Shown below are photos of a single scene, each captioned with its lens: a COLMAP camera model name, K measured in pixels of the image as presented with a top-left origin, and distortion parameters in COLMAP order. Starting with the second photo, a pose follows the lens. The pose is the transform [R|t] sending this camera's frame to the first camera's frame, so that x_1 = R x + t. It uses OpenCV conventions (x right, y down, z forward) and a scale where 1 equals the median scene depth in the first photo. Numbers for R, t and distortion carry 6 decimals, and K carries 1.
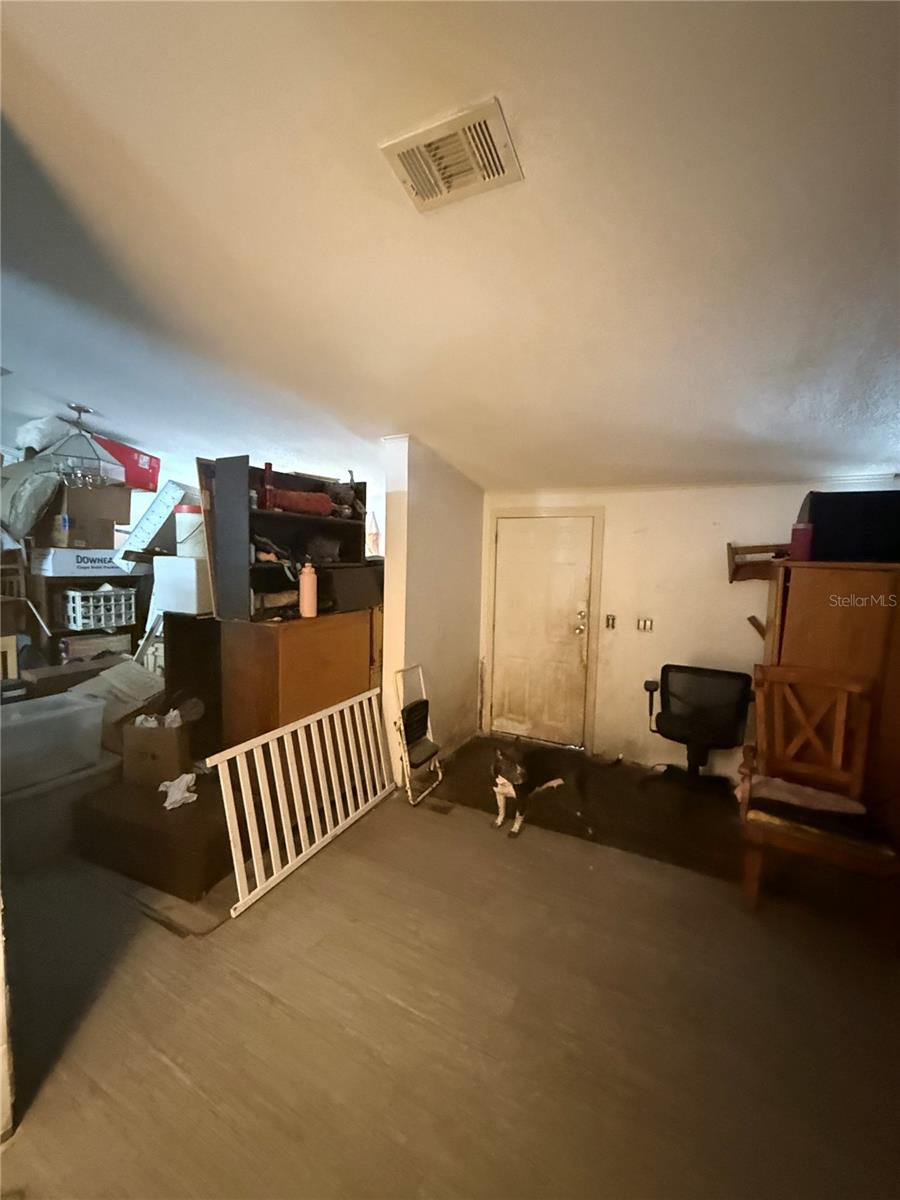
lens RADIAL K [[479.2, 0, 447.4], [0, 479.2, 594.5], [0, 0, 1]] dist [0.001521, 0.000083]
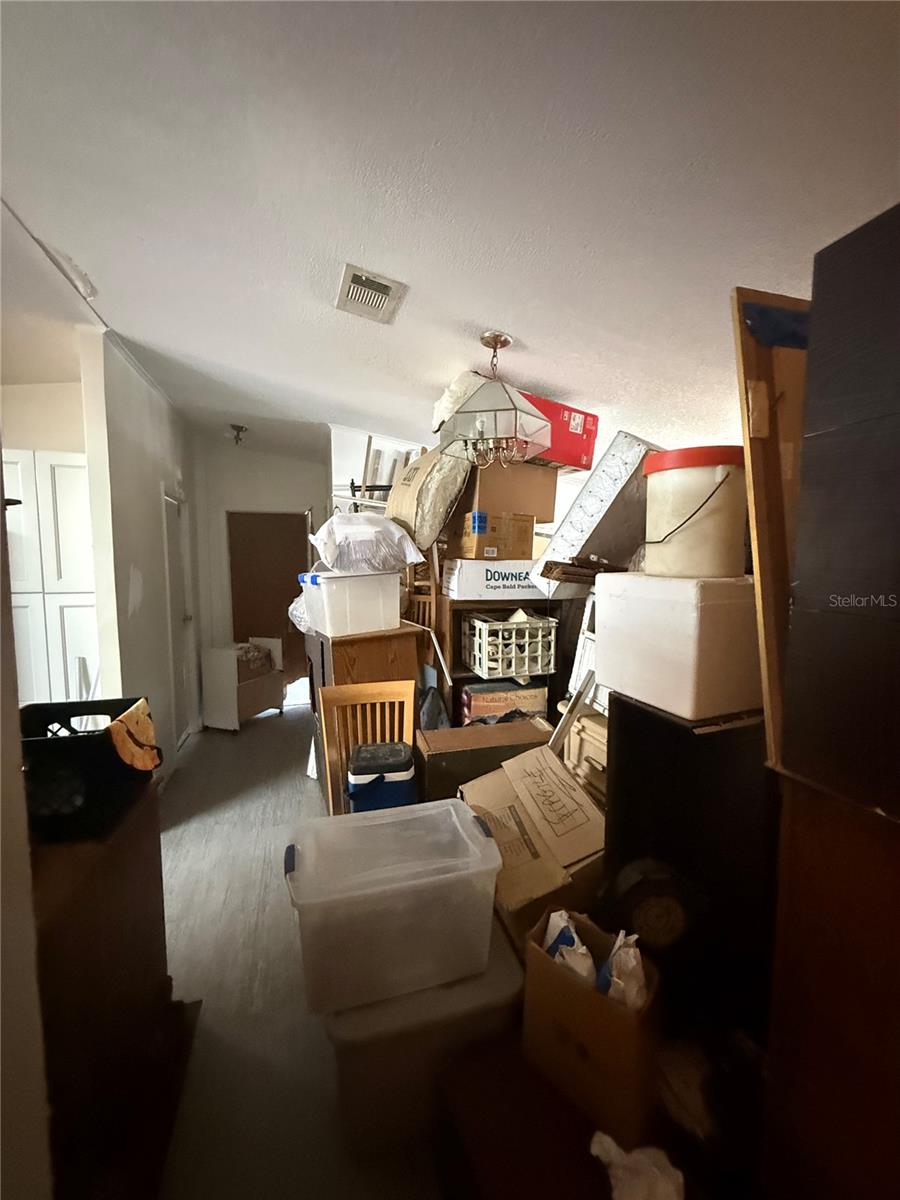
lens RADIAL K [[479.2, 0, 449.4], [0, 479.2, 598.6], [0, 0, 1]] dist [0.001521, 0.000083]
pose [[0.705379, 0.037431, -0.707842, -0.317213], [-0.039874, 0.999119, 0.013098, -0.046196], [0.707708, 0.018985, 0.706249, 0.471341]]
